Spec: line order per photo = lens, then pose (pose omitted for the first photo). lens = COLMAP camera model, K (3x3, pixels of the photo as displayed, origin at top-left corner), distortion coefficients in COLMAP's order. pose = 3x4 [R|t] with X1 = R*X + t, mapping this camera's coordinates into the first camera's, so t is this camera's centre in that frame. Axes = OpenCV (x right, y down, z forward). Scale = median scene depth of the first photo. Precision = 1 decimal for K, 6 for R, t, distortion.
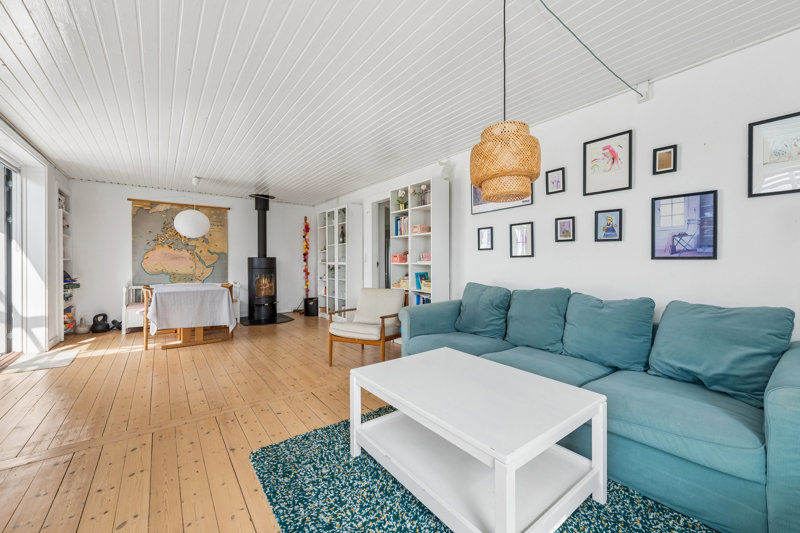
lens RADIAL K [[314.6, 0, 400.0], [0, 314.6, 266.5], [0, 0, 1]] dist [0.000113, 0.000008]
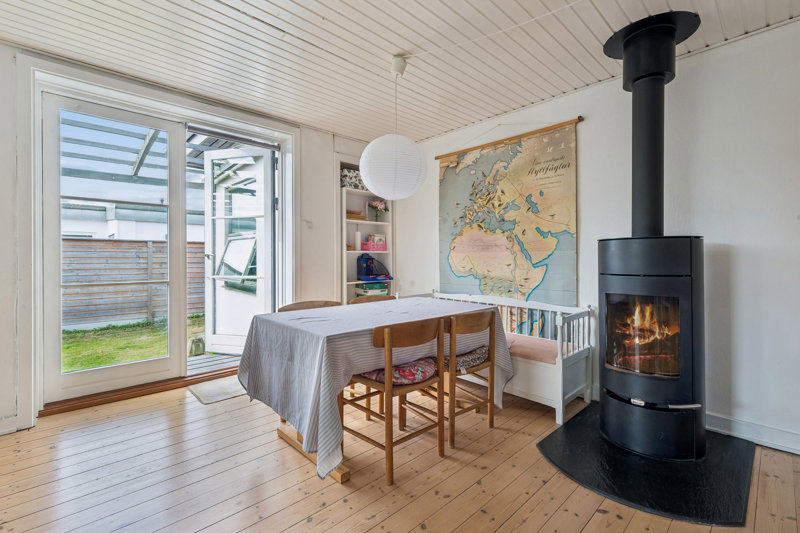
lens RADIAL K [[364.5, 0, 401.4], [0, 364.5, 256.9], [0, 0, 1]] dist [-0.000442, -0.000211]
pose [[0.115964, -0.002180, -0.993251, -0.120331], [-0.009295, 0.999951, -0.003280, -0.007529], [0.993210, 0.009613, 0.115938, 0.765591]]
